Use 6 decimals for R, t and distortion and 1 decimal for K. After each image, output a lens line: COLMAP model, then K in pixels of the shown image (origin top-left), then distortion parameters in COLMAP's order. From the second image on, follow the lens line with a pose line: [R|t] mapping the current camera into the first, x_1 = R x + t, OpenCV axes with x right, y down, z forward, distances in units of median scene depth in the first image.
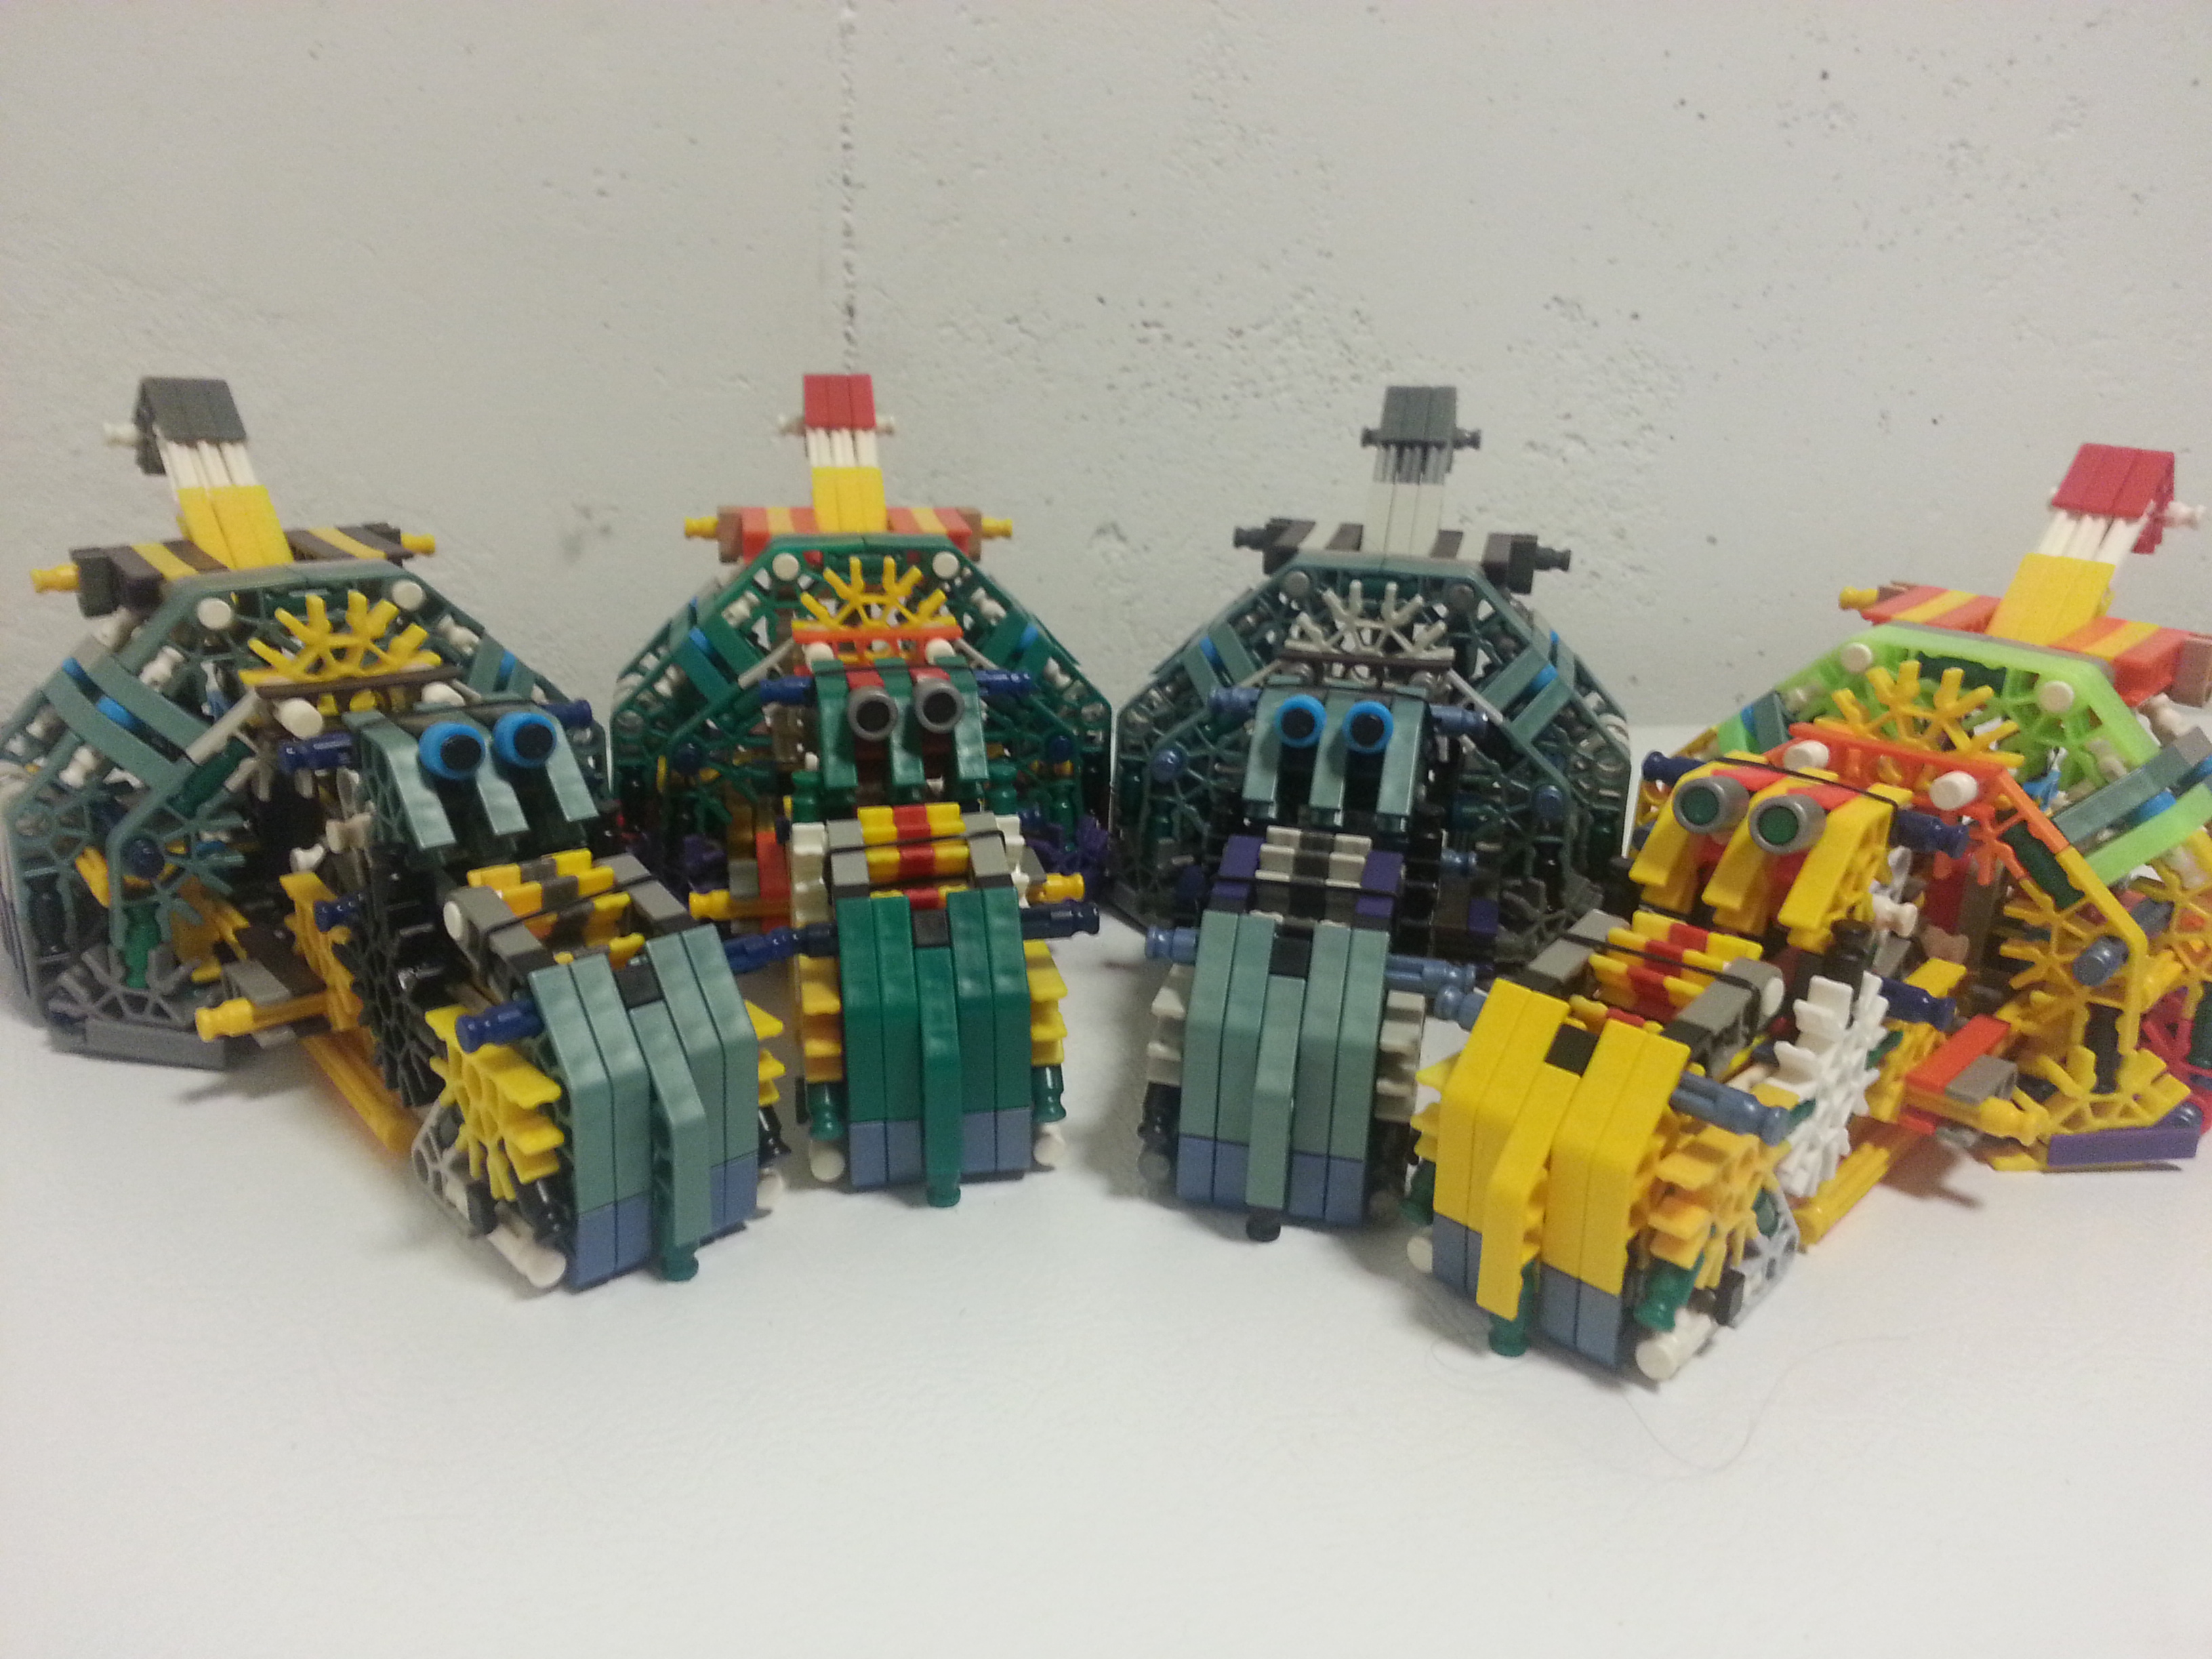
lens RADIAL K [[1773.2, 0, 1077.5], [0, 1773.2, 831.8], [0, 0, 1]] dist [0.114408, -0.223591]
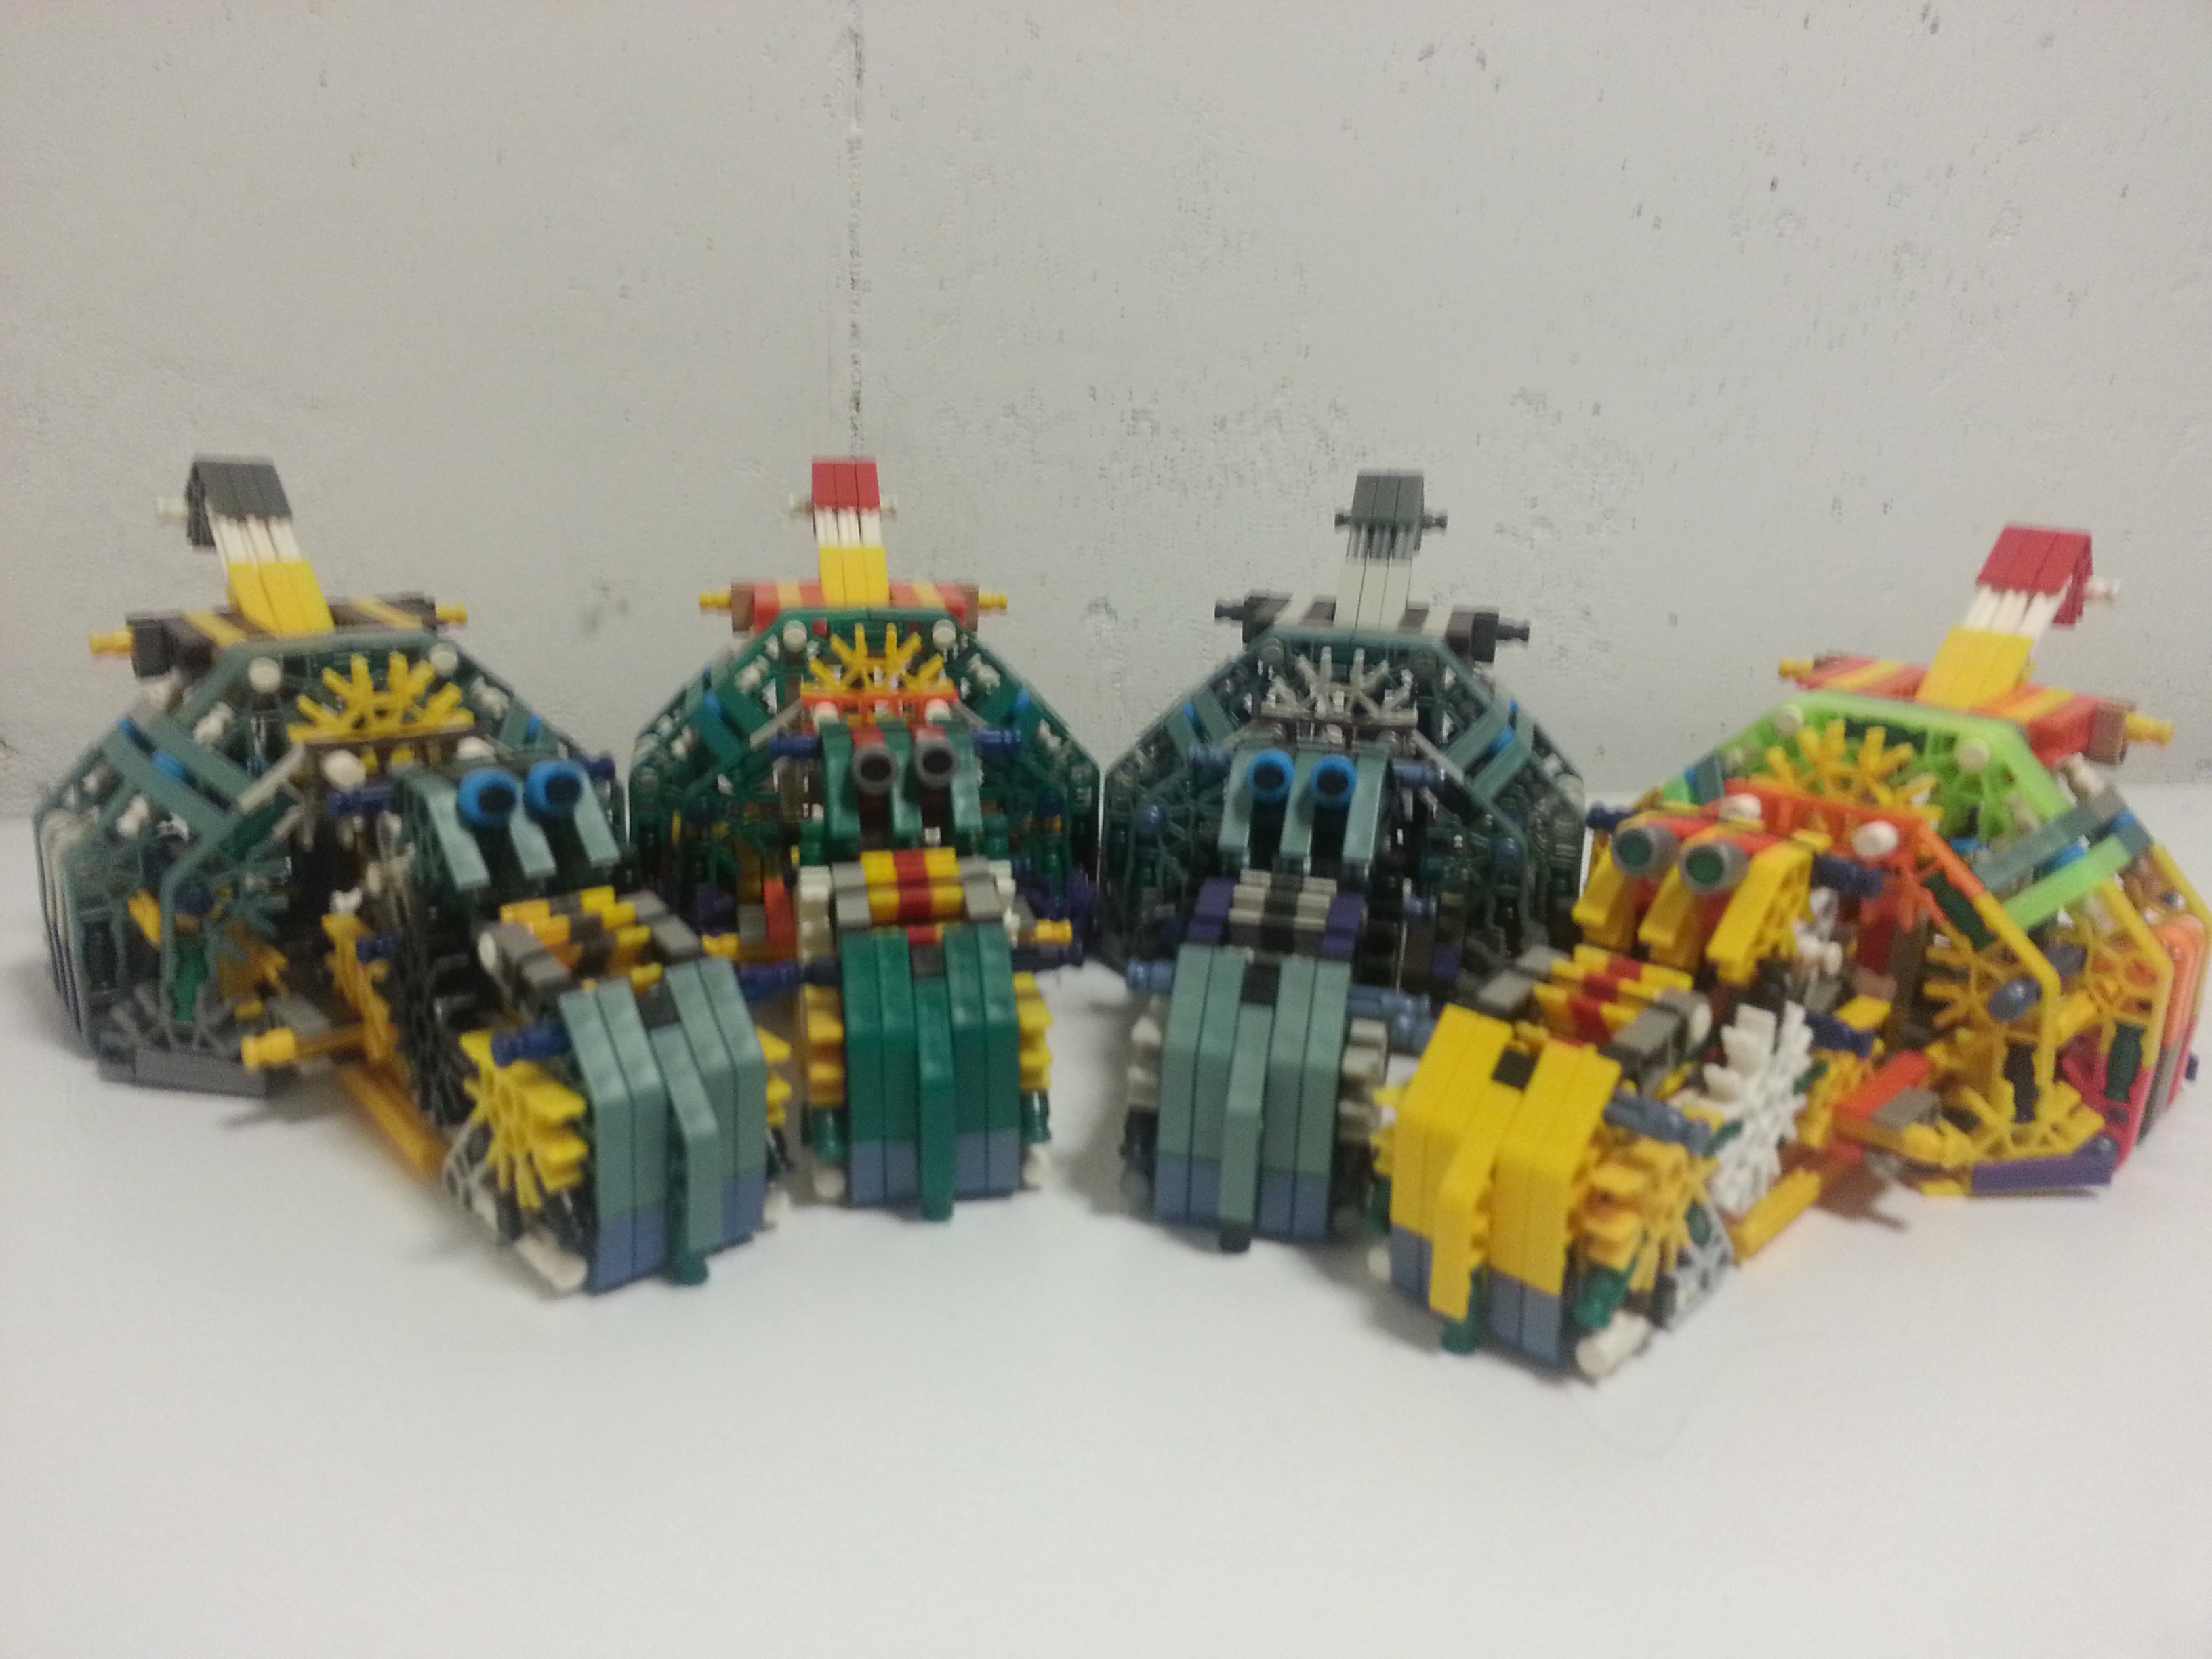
lens RADIAL K [[1773.2, 0, 1077.5], [0, 1773.2, 831.8], [0, 0, 1]] dist [0.114408, -0.223591]
pose [[0.999996, 0.002912, 0.000323, 0.007578], [-0.002893, 0.998810, -0.048695, 0.025229], [-0.000465, 0.048693, 0.998814, -0.076916]]
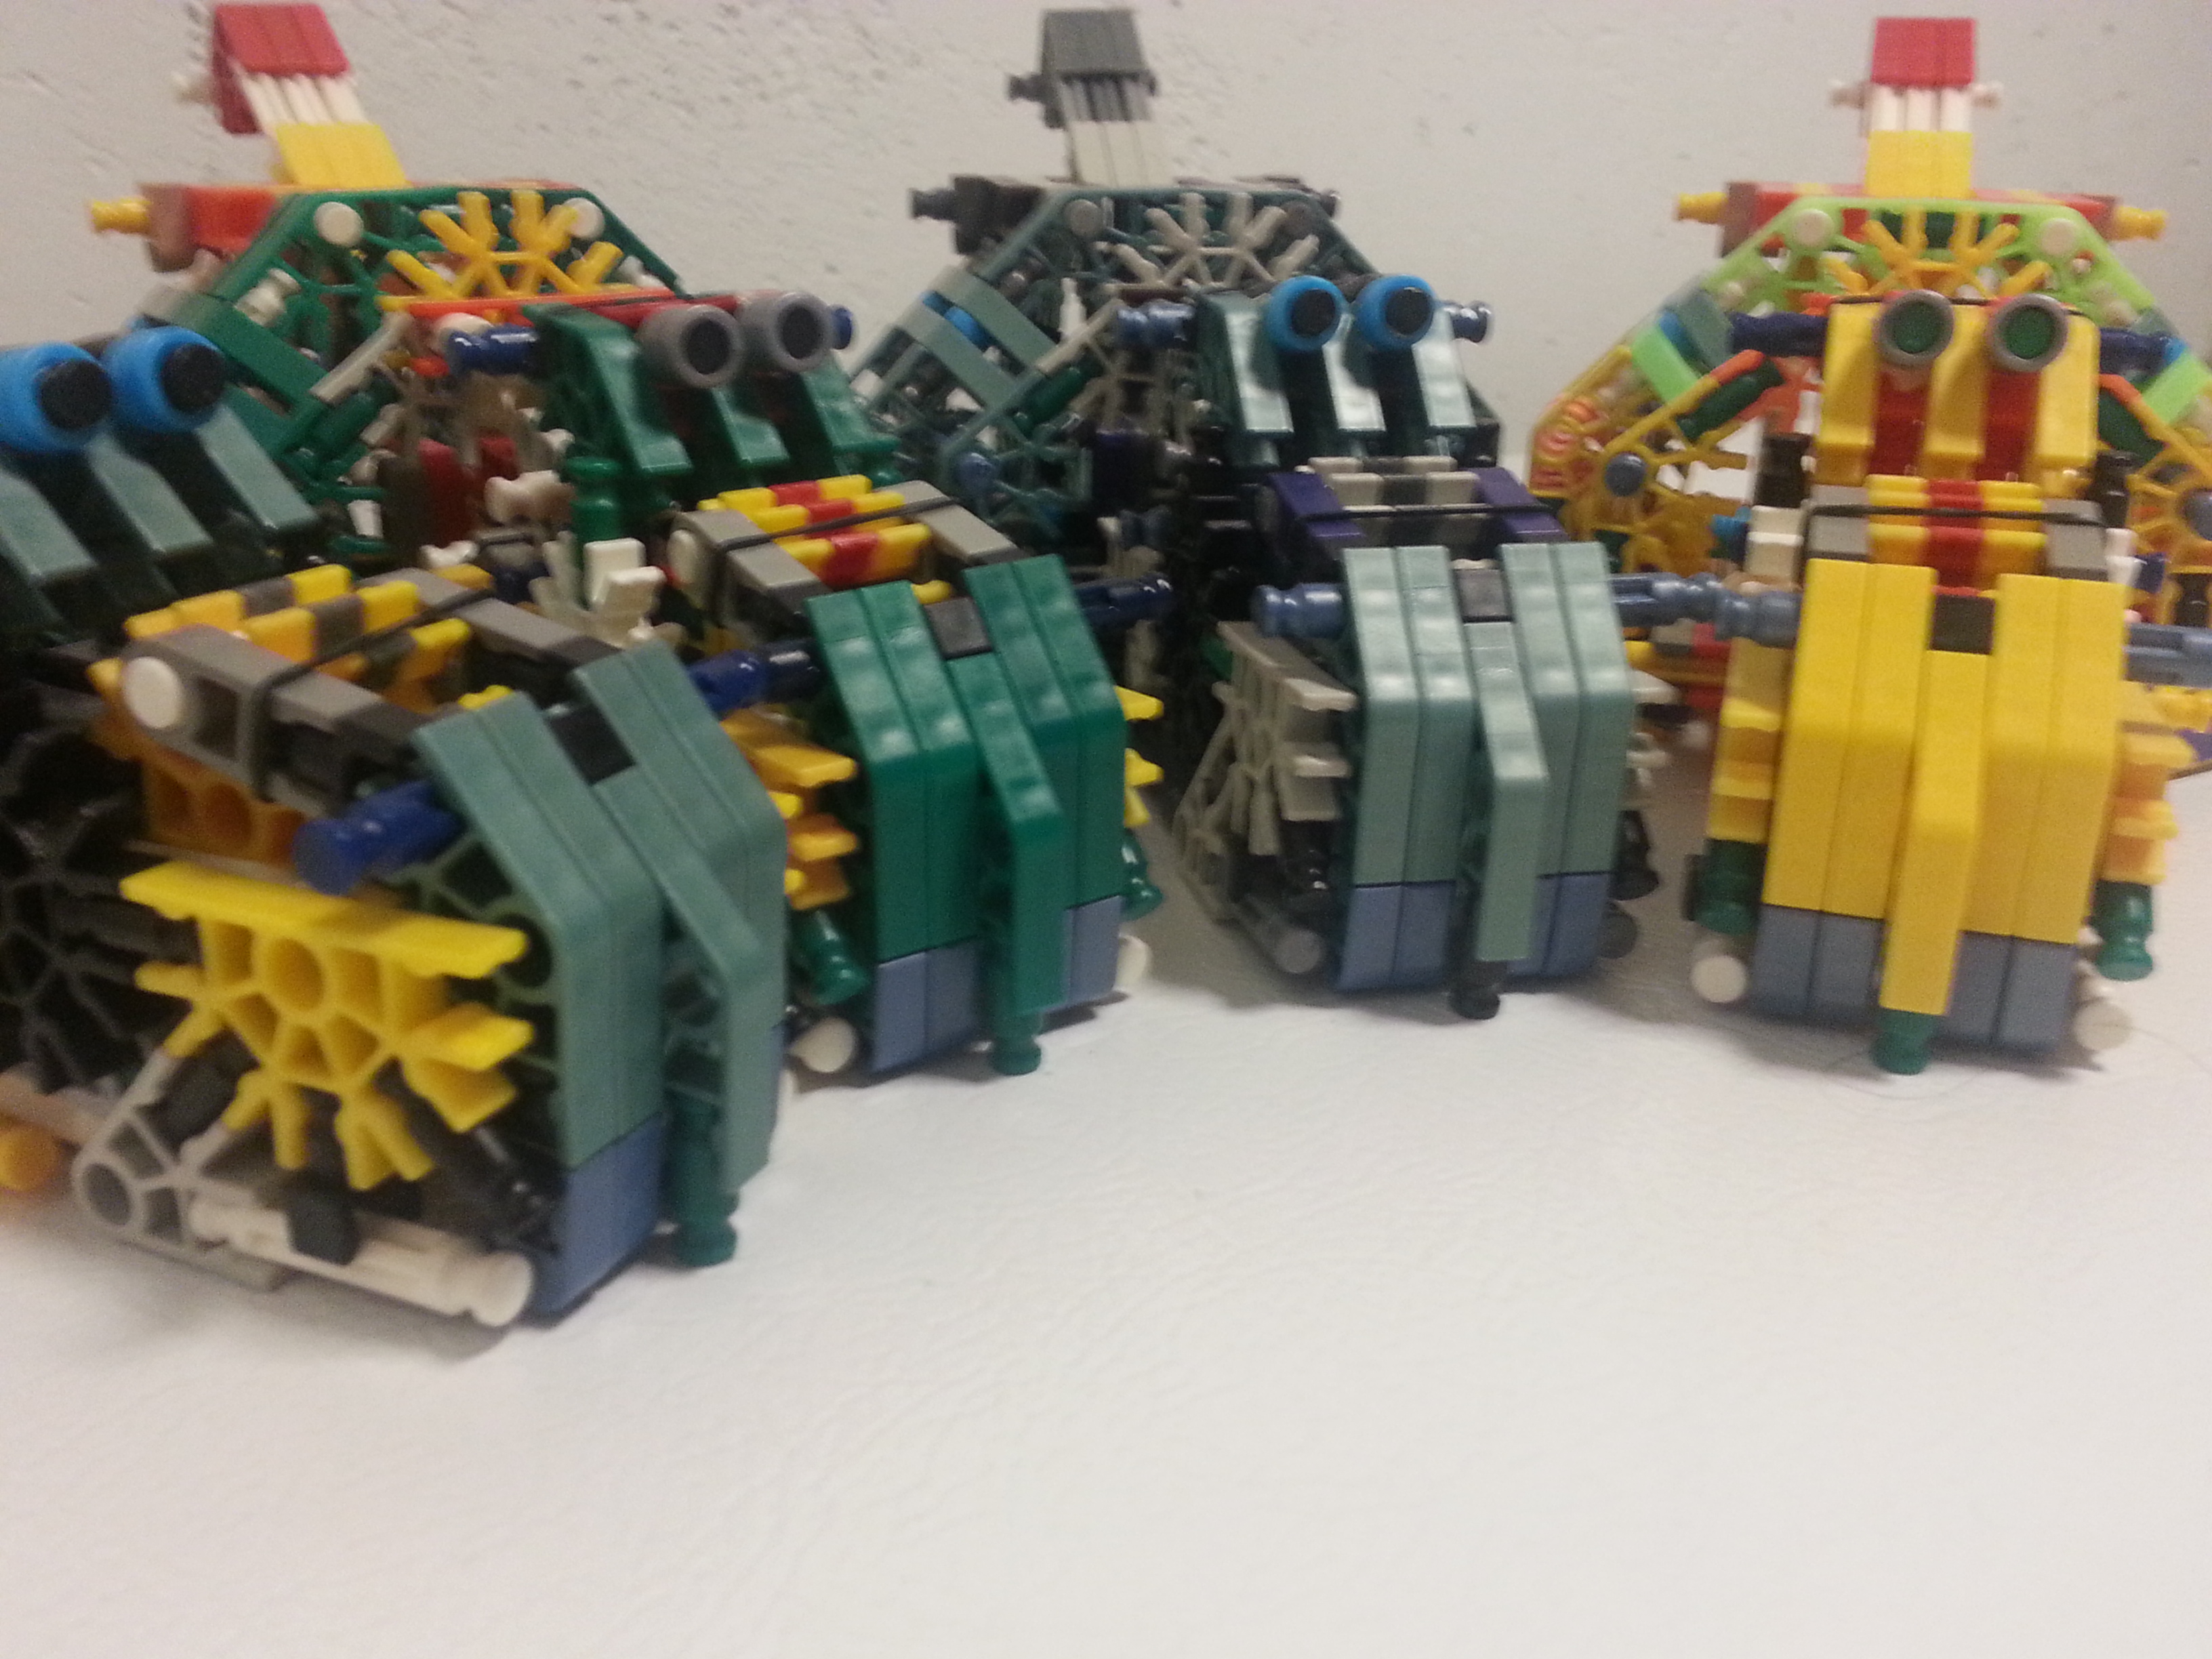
lens RADIAL K [[1962.5, 0, 1053.7], [0, 1962.5, 853.5], [0, 0, 1]] dist [0.063079, -0.124917]
pose [[0.912262, -0.161704, 0.376336, -0.290554], [0.153494, 0.986784, 0.051924, 0.091975], [-0.379759, 0.010397, 0.925027, 0.326618]]
